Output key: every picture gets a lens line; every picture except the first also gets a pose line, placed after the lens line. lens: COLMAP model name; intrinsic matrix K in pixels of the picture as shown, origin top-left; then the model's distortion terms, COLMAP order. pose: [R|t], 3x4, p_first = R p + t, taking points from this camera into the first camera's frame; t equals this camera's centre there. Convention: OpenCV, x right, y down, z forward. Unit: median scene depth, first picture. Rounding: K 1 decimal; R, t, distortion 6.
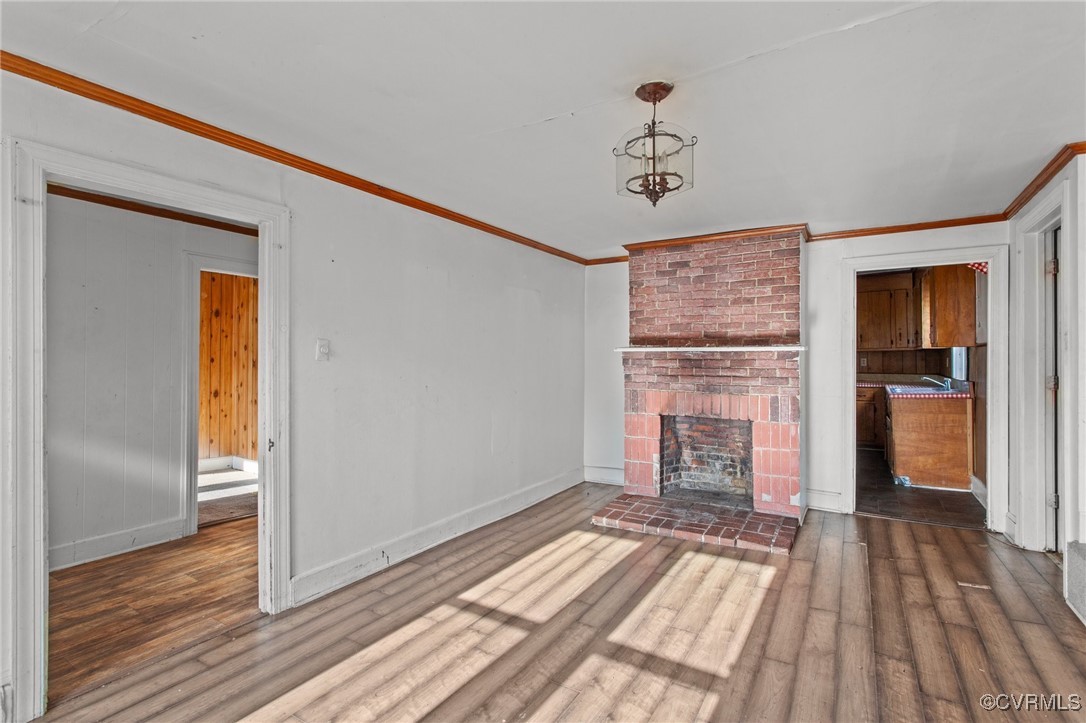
lens RADIAL K [[509.8, 0, 547.4], [0, 509.8, 356.2], [0, 0, 1]] dist [0.000236, 0.000146]
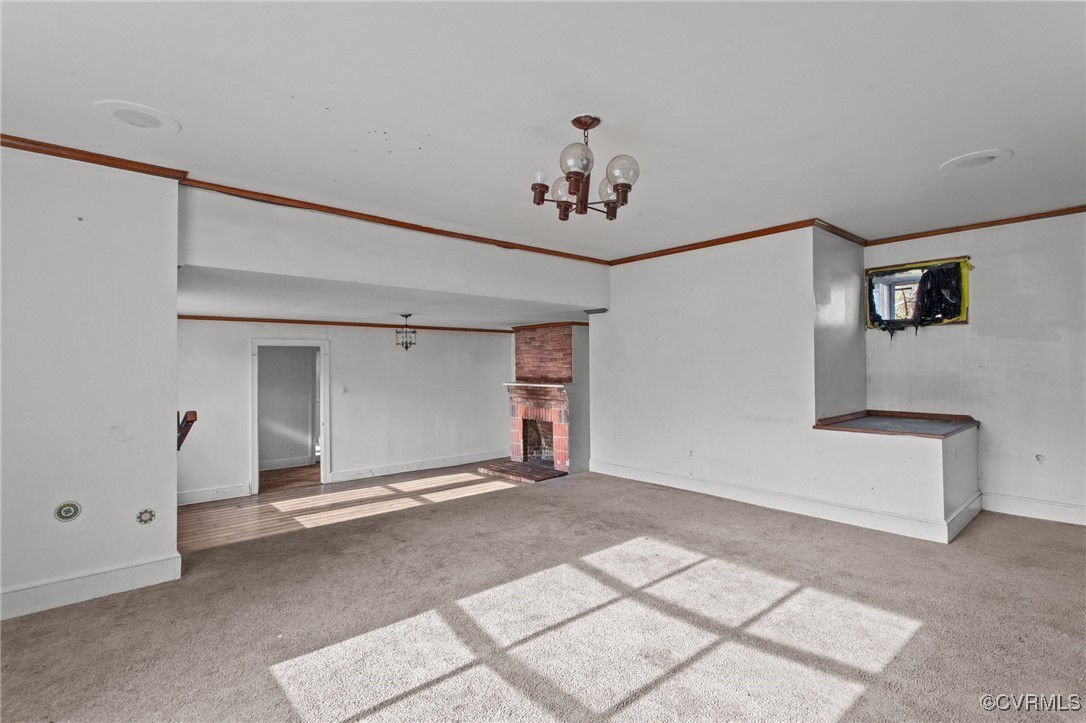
lens RADIAL K [[517.0, 0, 543.0], [0, 517.0, 361.5], [0, 0, 1]] dist [0.000882, -0.000138]
pose [[0.953539, -0.012035, -0.301028, 0.939582], [0.010941, 0.999926, -0.005318, -0.092488], [0.301070, 0.001777, 0.953600, -0.868461]]
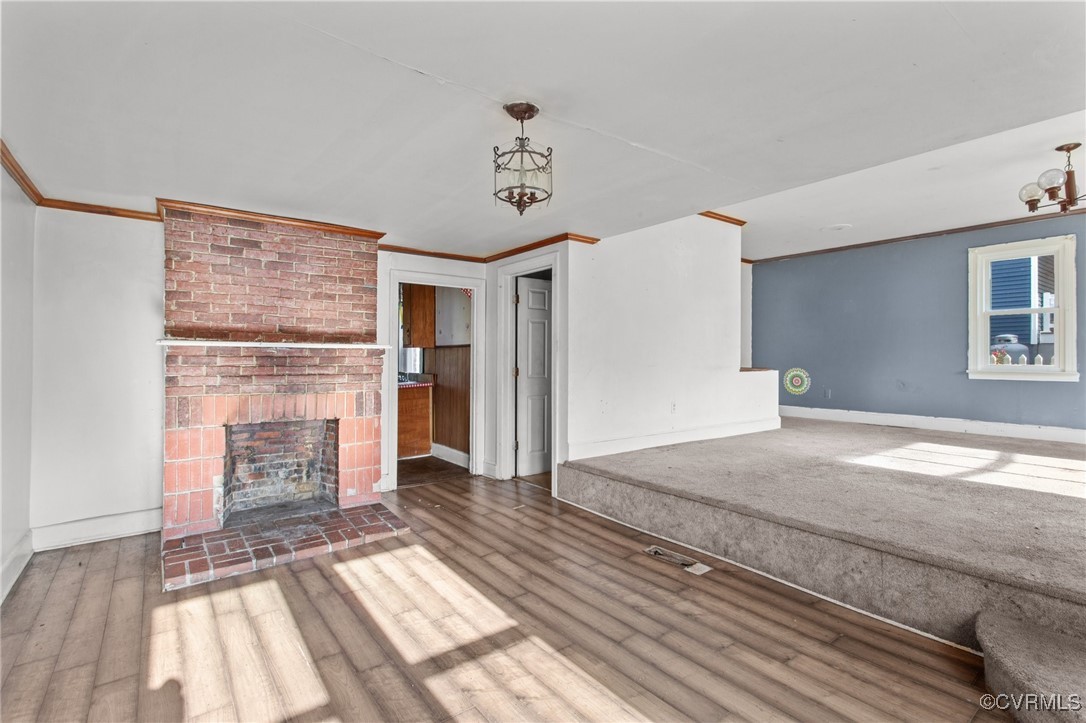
lens RADIAL K [[509.8, 0, 547.4], [0, 509.8, 356.2], [0, 0, 1]] dist [0.000236, 0.000146]
pose [[0.364898, 0.003878, 0.931040, -0.366394], [-0.005335, 0.999984, -0.002074, 0.005177], [-0.931032, -0.004211, 0.364912, 0.253986]]
